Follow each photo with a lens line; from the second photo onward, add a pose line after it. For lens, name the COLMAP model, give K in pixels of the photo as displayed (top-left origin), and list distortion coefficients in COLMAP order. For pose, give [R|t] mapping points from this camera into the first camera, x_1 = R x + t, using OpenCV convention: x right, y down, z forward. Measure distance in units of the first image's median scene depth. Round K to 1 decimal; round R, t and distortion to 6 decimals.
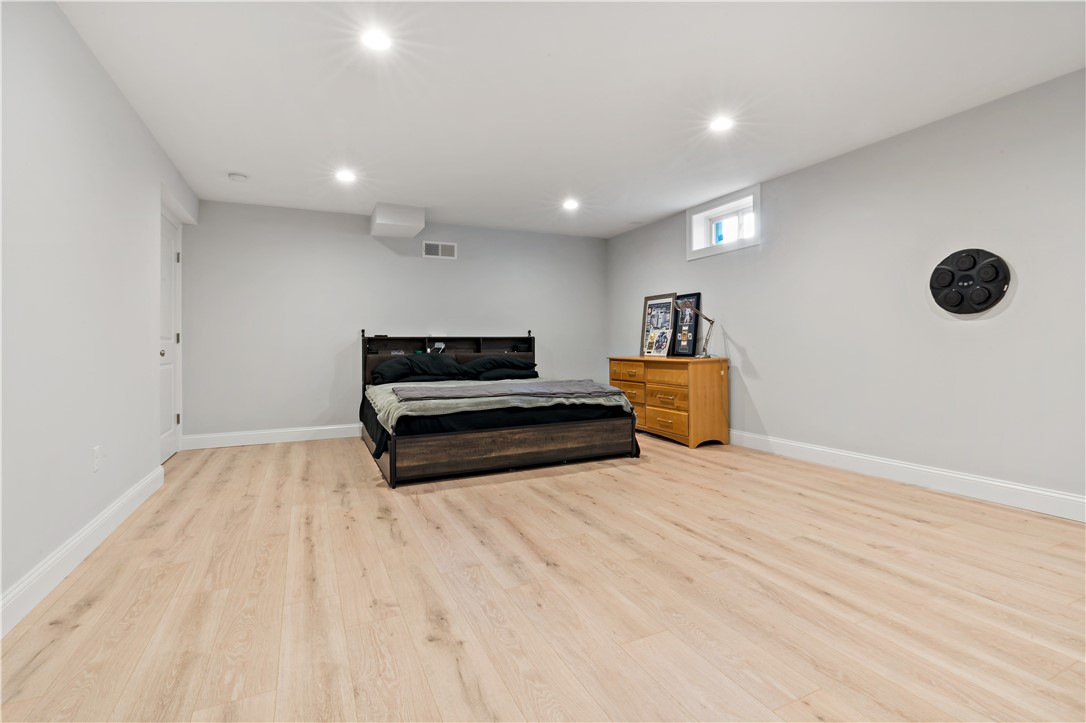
lens RADIAL K [[503.0, 0, 539.4], [0, 503.0, 340.7], [0, 0, 1]] dist [-0.001123, 0.000735]
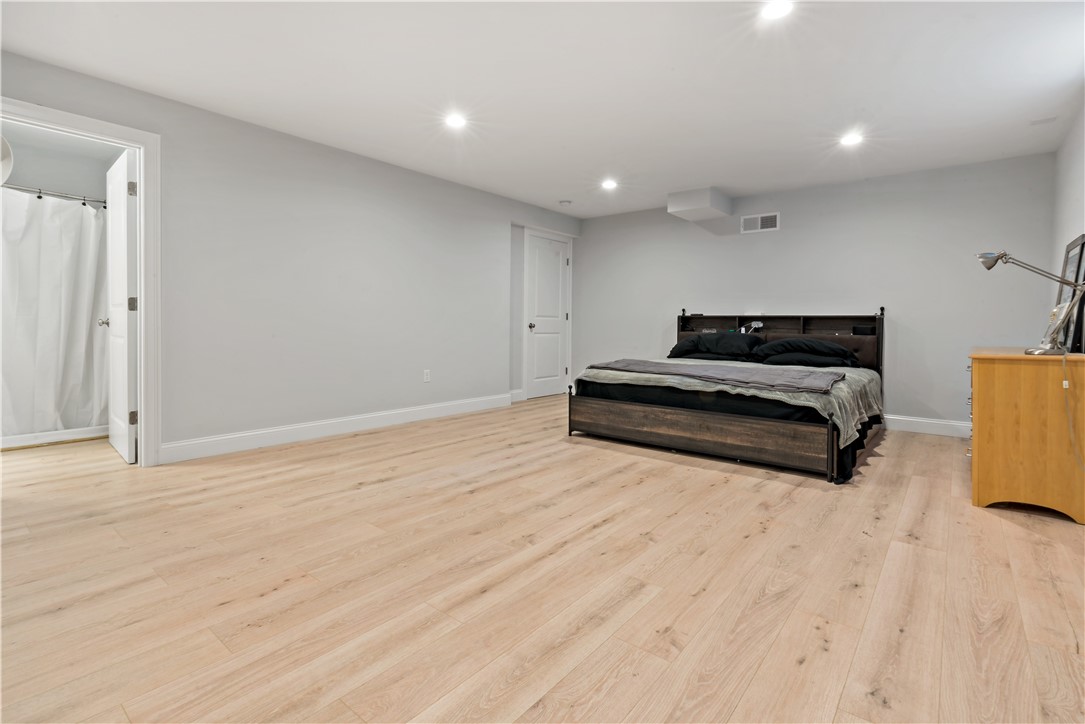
lens RADIAL K [[501.0, 0, 540.5], [0, 501.0, 329.6], [0, 0, 1]] dist [-0.017466, 0.000053]
pose [[0.433664, 0.025034, -0.900727, 0.719822], [-0.007270, 0.999679, 0.024284, -0.001736], [0.901045, -0.003982, 0.433707, 0.350054]]
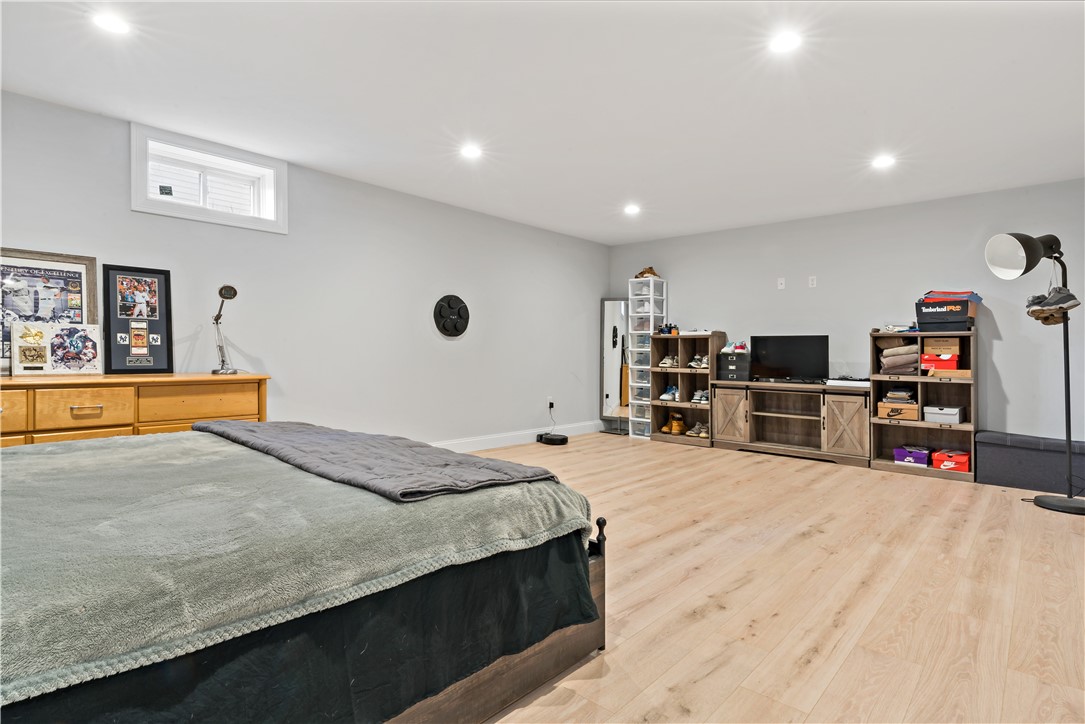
lens RADIAL K [[560.8, 0, 542.5], [0, 560.8, 362.0], [0, 0, 1]] dist [0.001025, 0.000111]
pose [[-0.392324, -0.009615, 0.919777, -0.691236], [-0.016701, 0.999855, 0.003329, 0.010999], [-0.919675, -0.014055, -0.392428, 1.142734]]
